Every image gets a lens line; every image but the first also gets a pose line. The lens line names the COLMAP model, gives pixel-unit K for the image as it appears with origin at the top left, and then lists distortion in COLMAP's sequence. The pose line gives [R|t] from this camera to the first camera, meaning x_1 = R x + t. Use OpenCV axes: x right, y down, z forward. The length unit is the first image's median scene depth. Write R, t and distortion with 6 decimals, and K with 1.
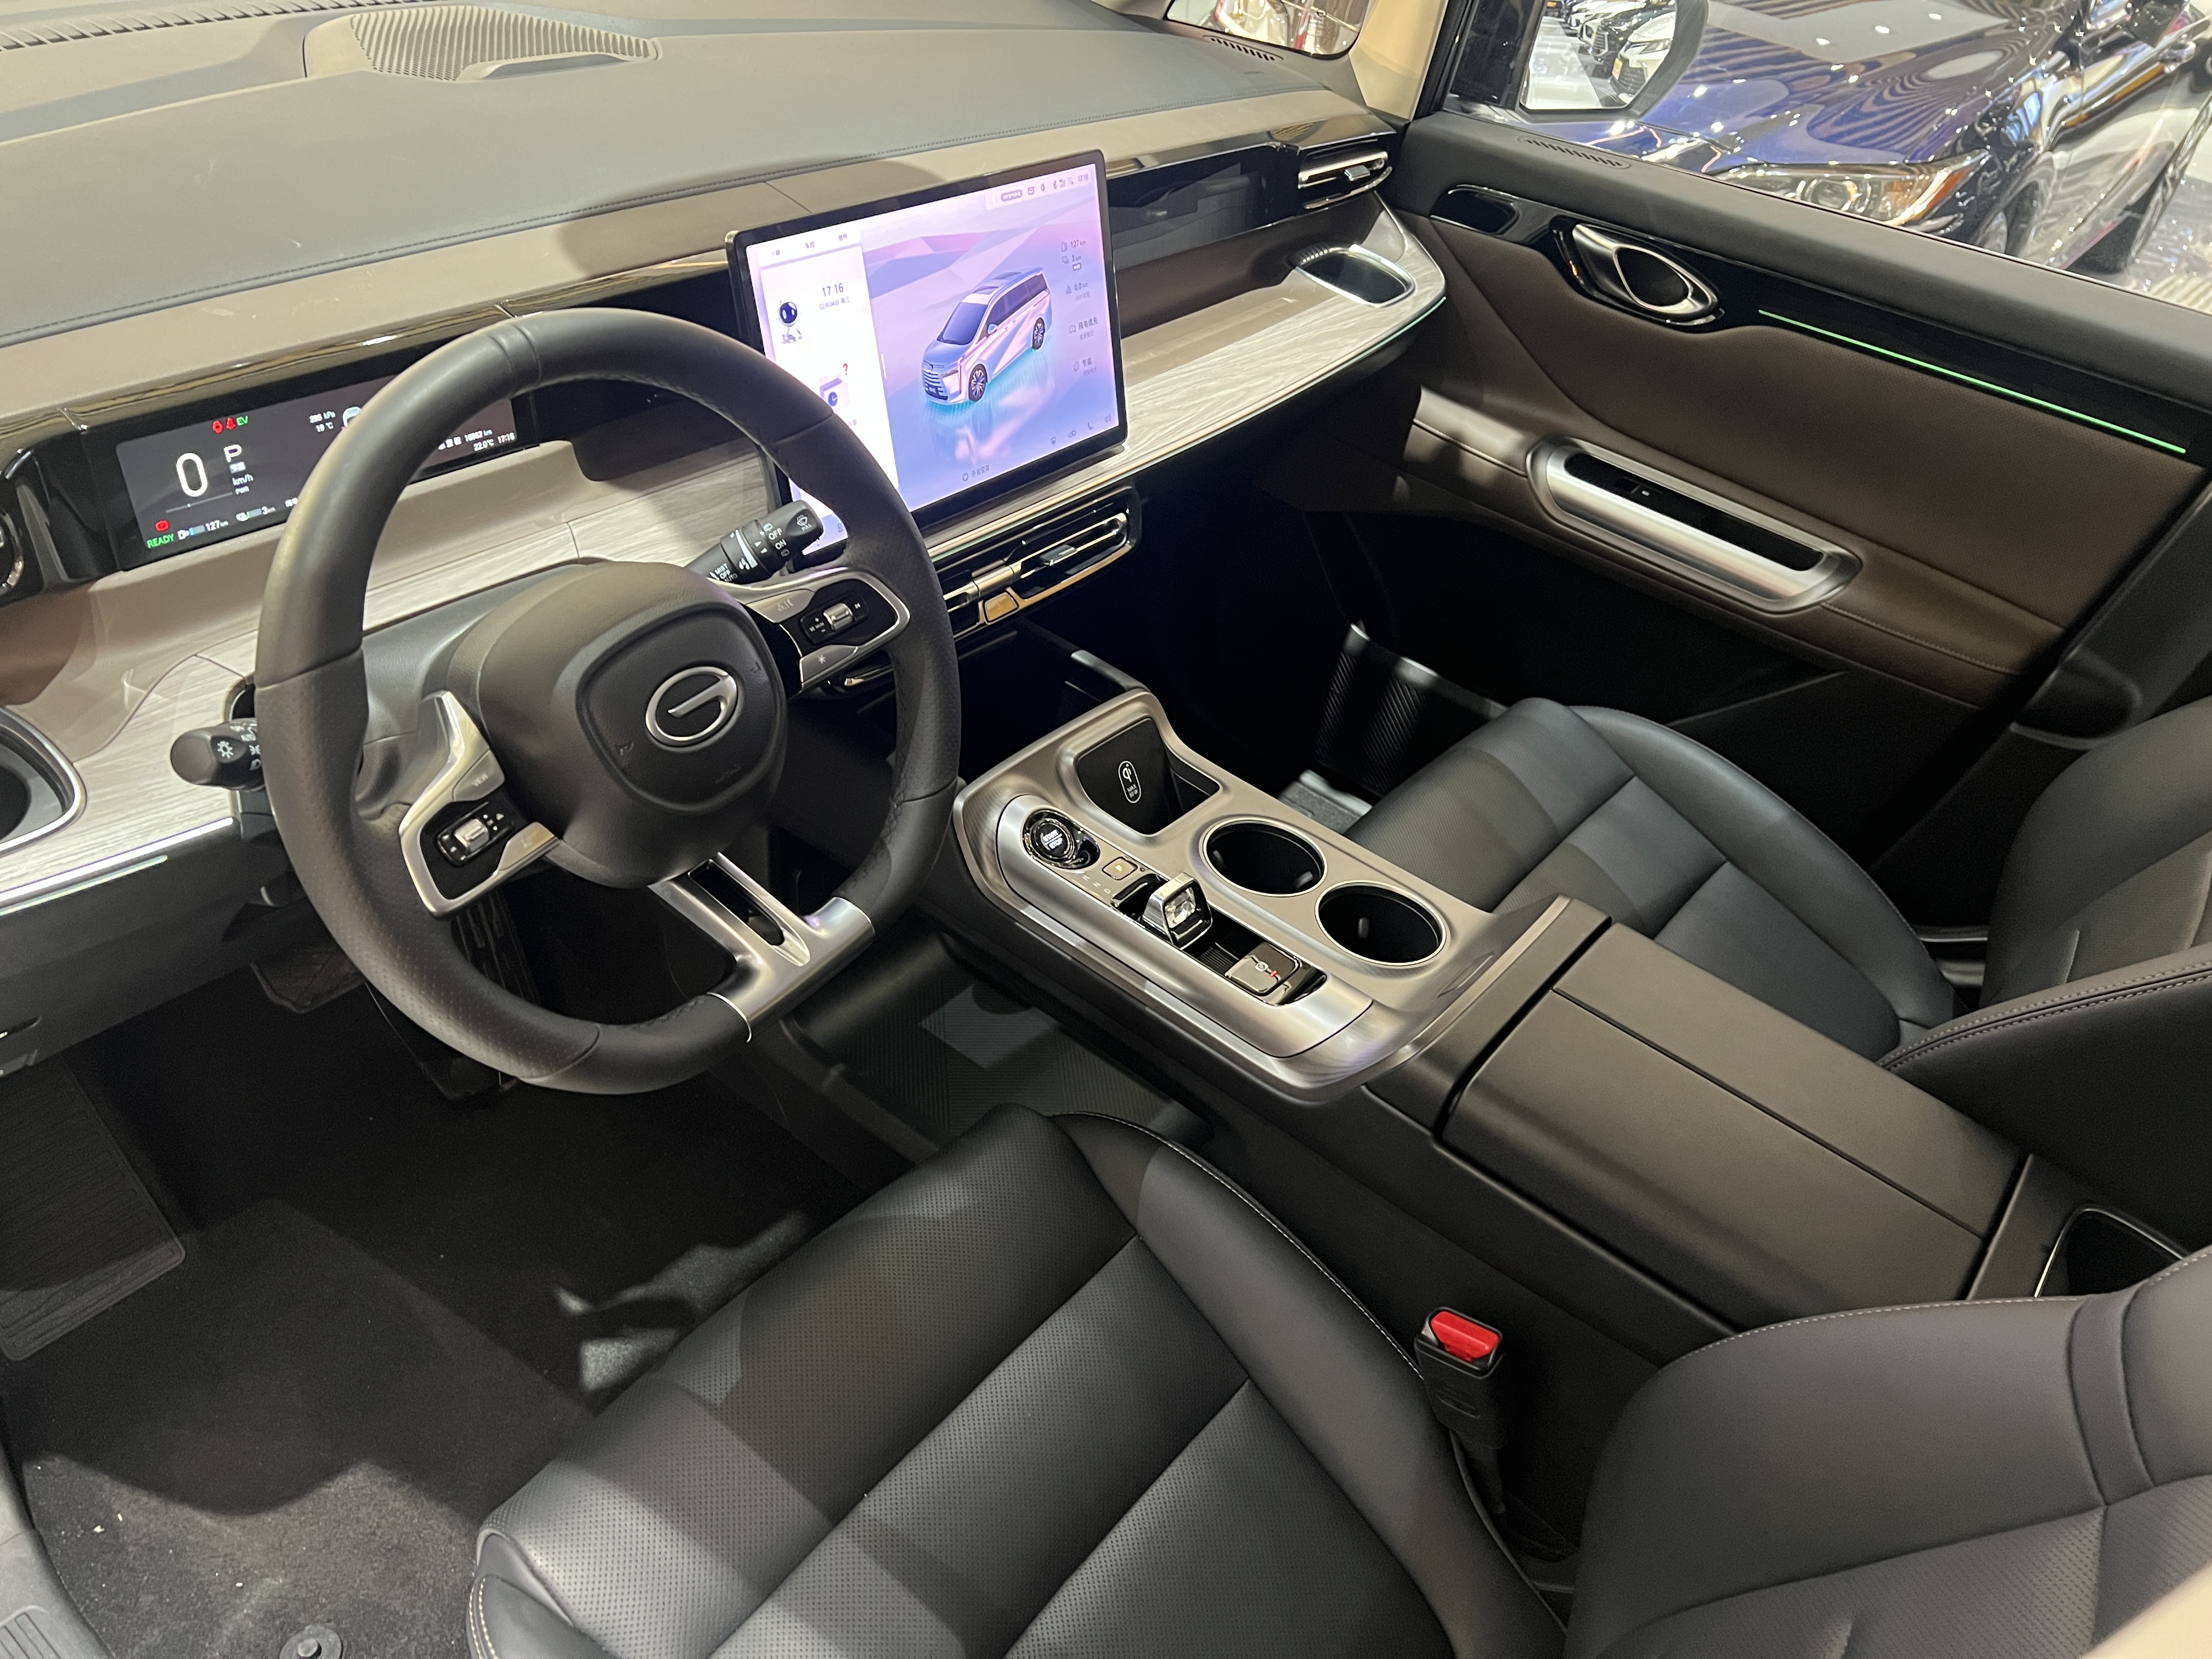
lens RADIAL K [[1677.3, 0, 1106.0], [0, 1677.3, 829.5], [0, 0, 1]] dist [0.062348, -0.082877]
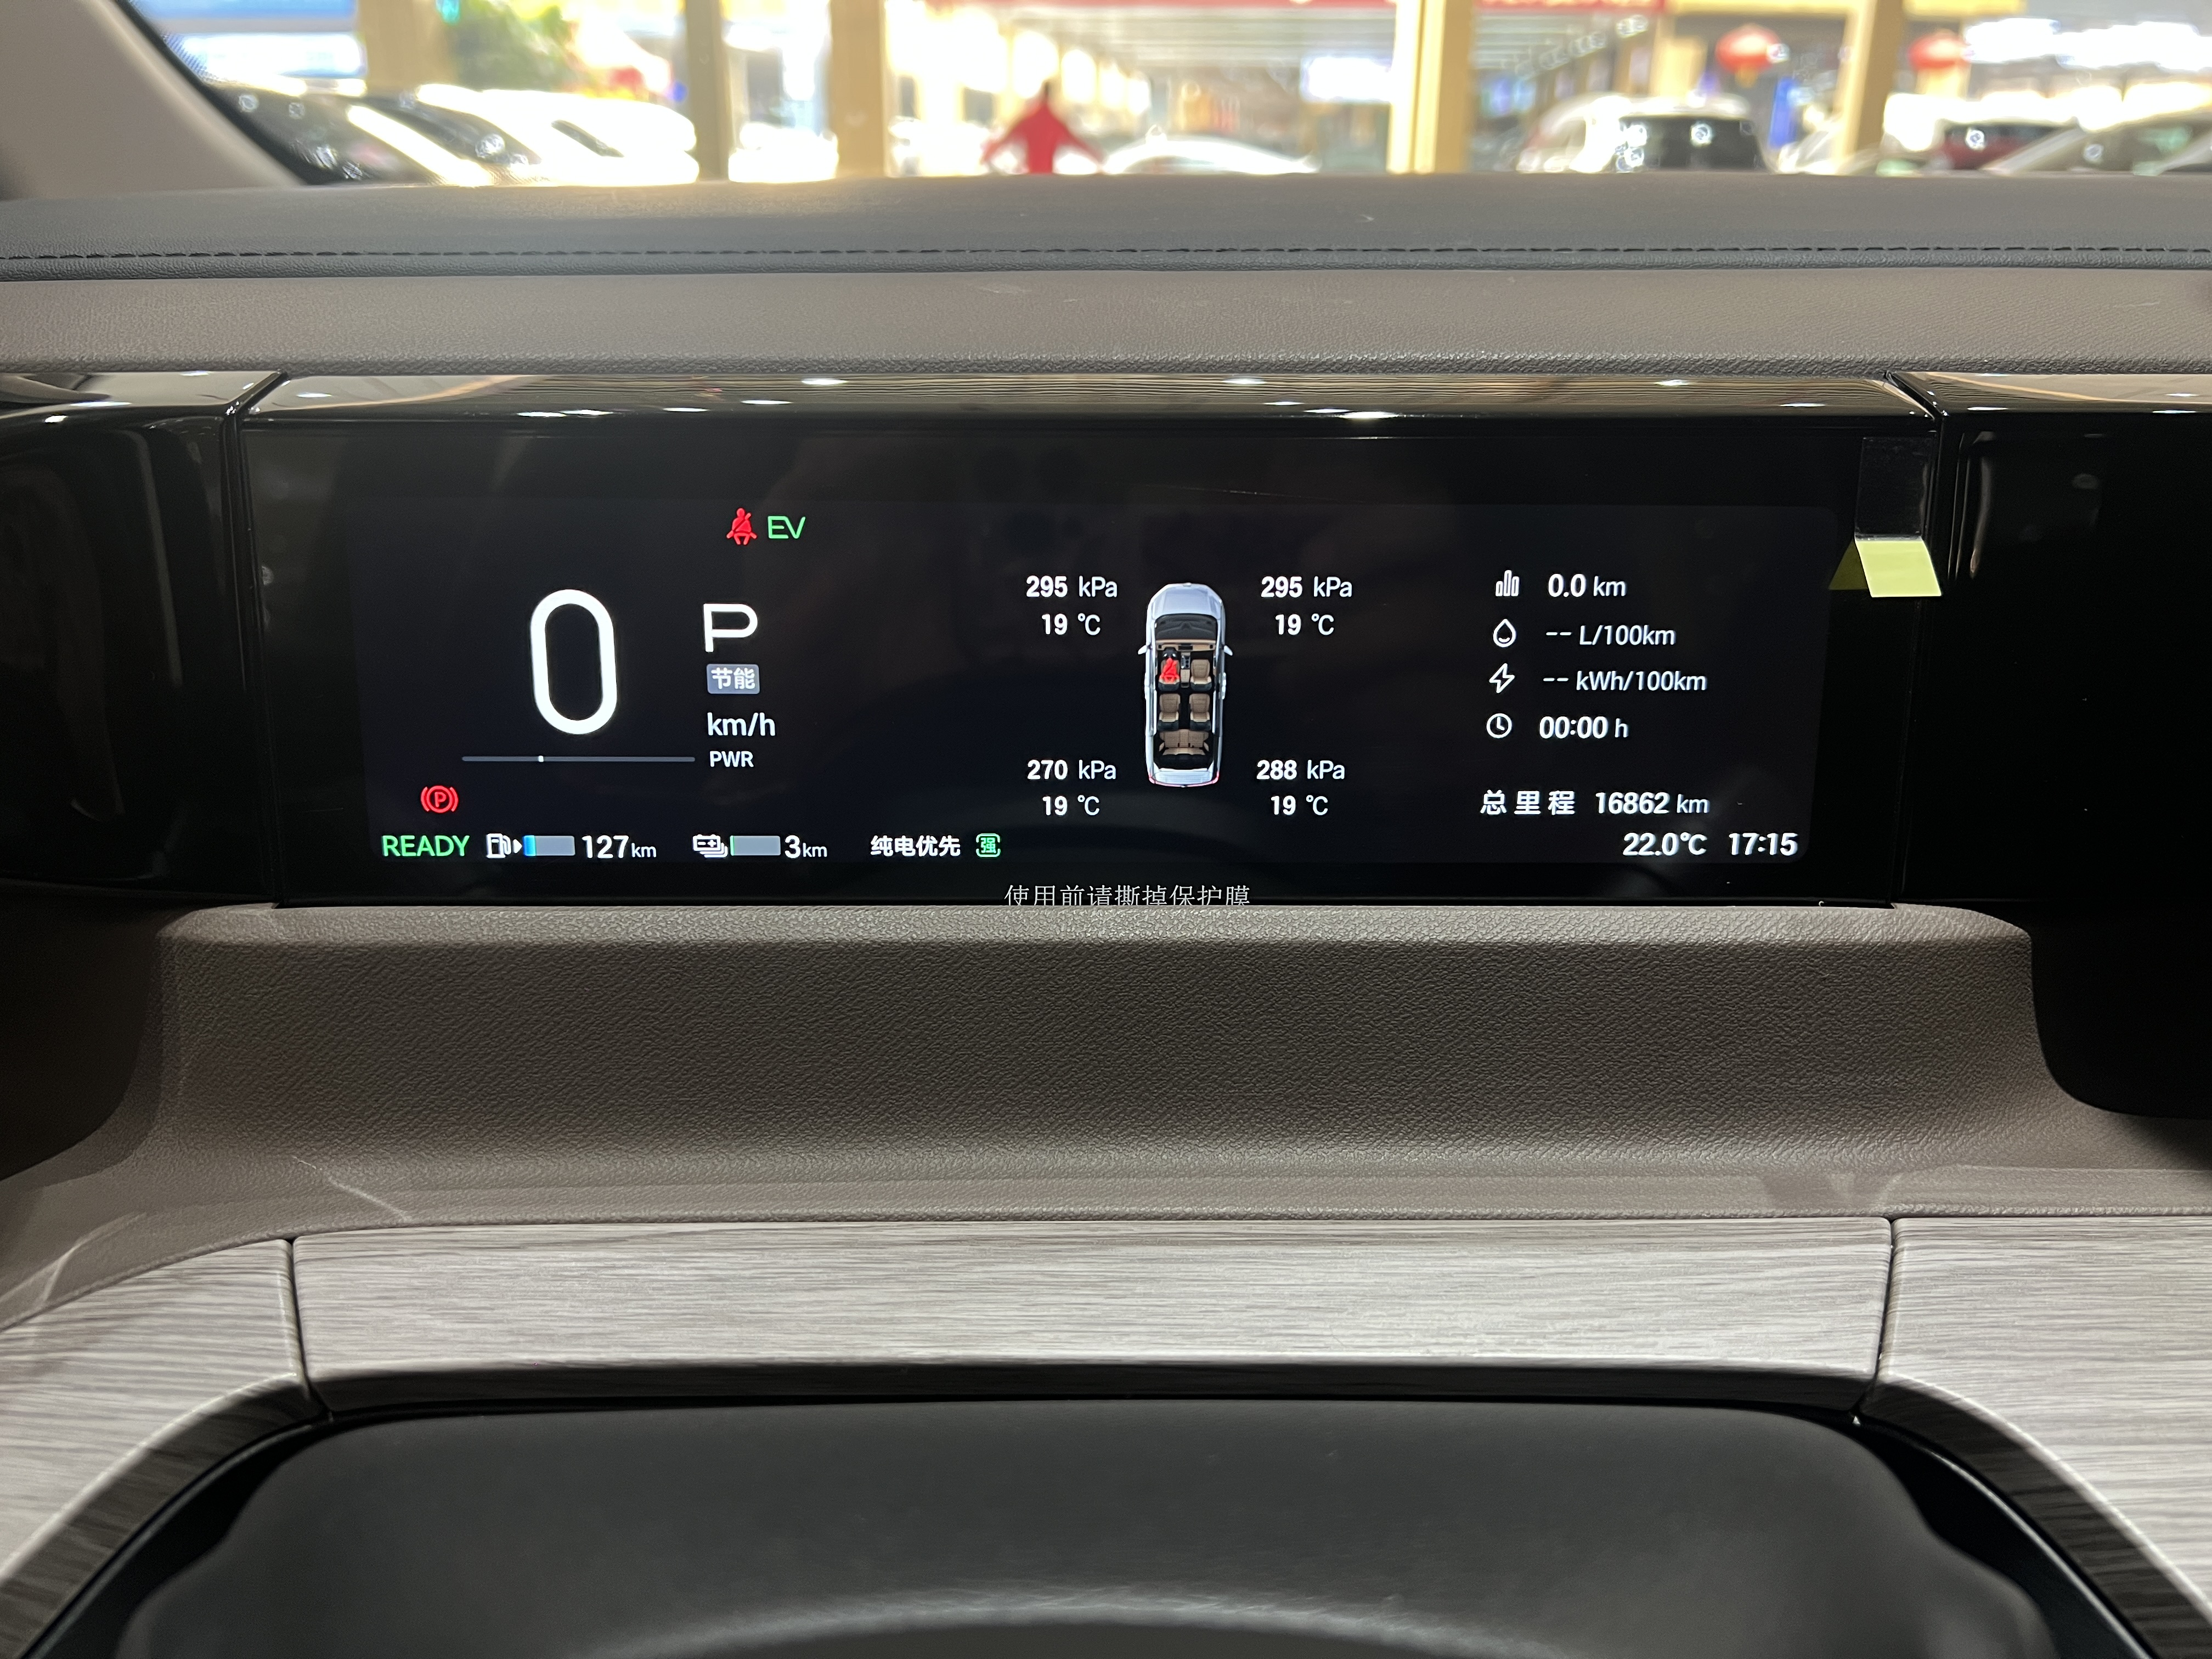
lens RADIAL K [[1677.3, 0, 1106.0], [0, 1677.3, 829.5], [0, 0, 1]] dist [0.062348, -0.082877]
pose [[0.626082, 0.148972, -0.765395, -0.191698], [-0.408180, 0.898963, -0.158917, -0.132002], [0.664388, 0.411914, 0.623632, 0.675415]]
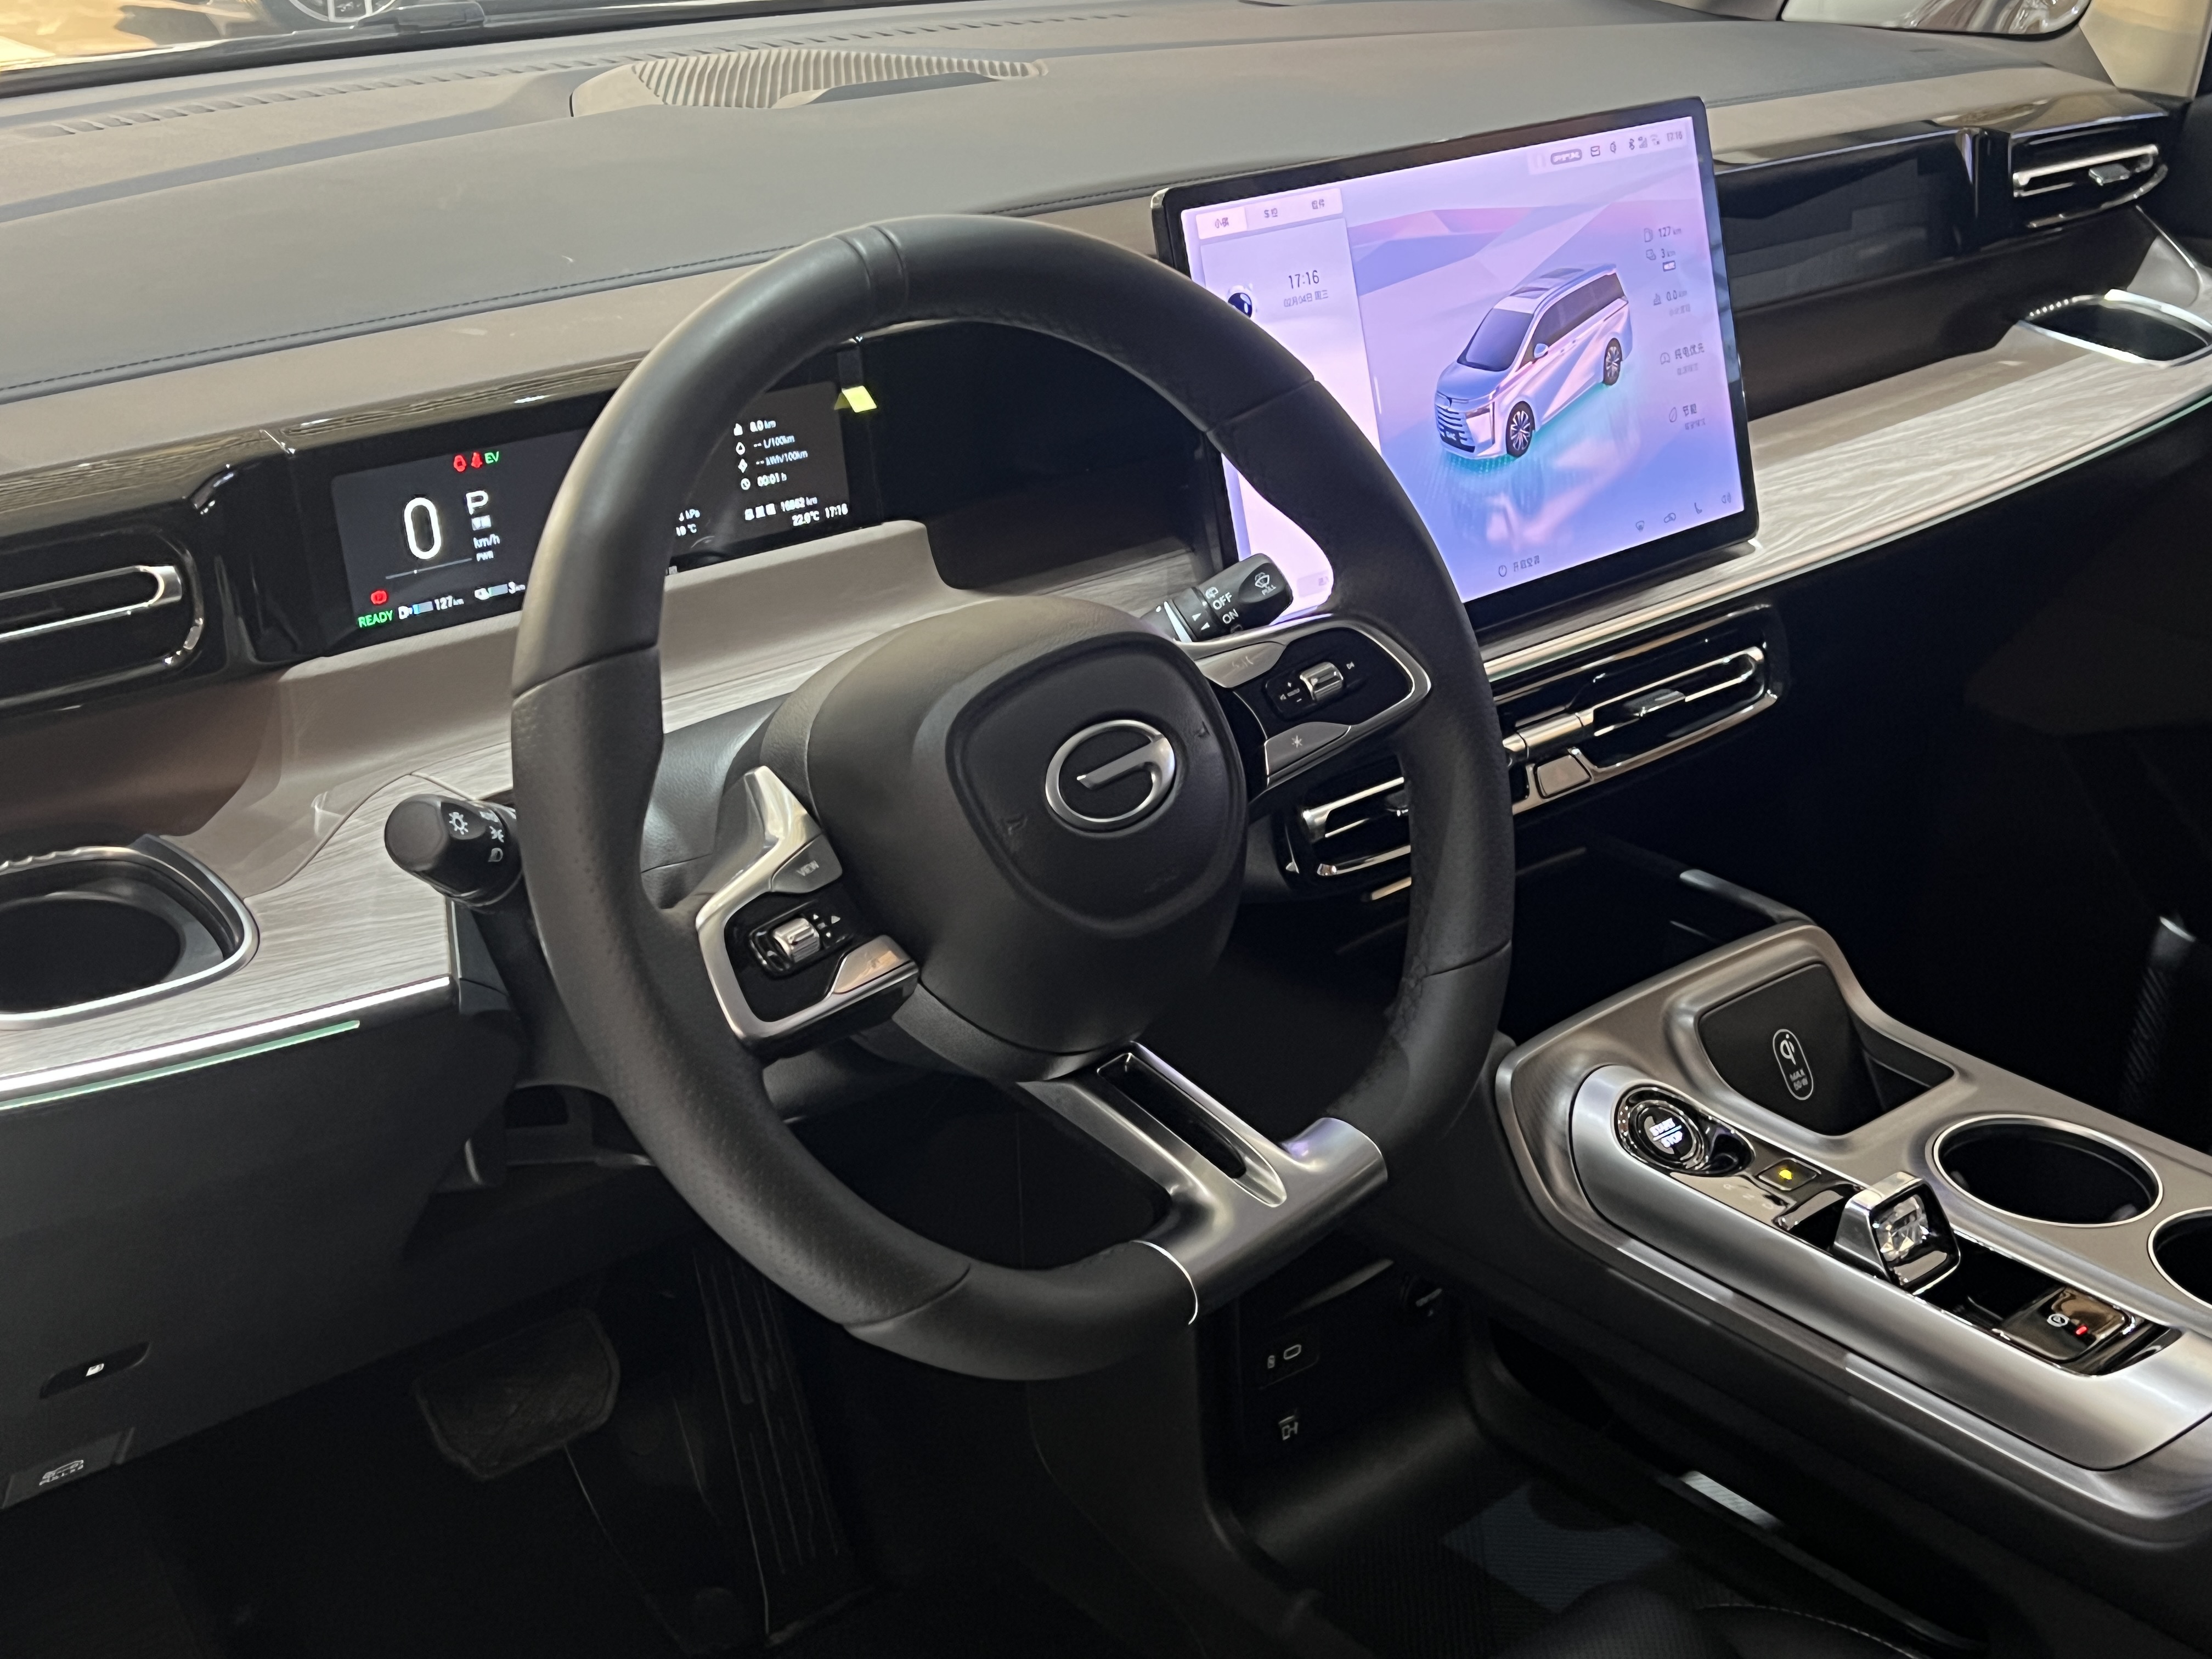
lens RADIAL K [[2742.7, 0, 1102.7], [0, 2742.7, 862.4], [0, 0, 1]] dist [0.199042, -0.564809]
pose [[0.977346, -0.044520, -0.206911, -0.020287], [-0.005760, 0.971669, -0.236277, 0.151132], [0.211568, 0.232116, 0.949400, -0.006995]]
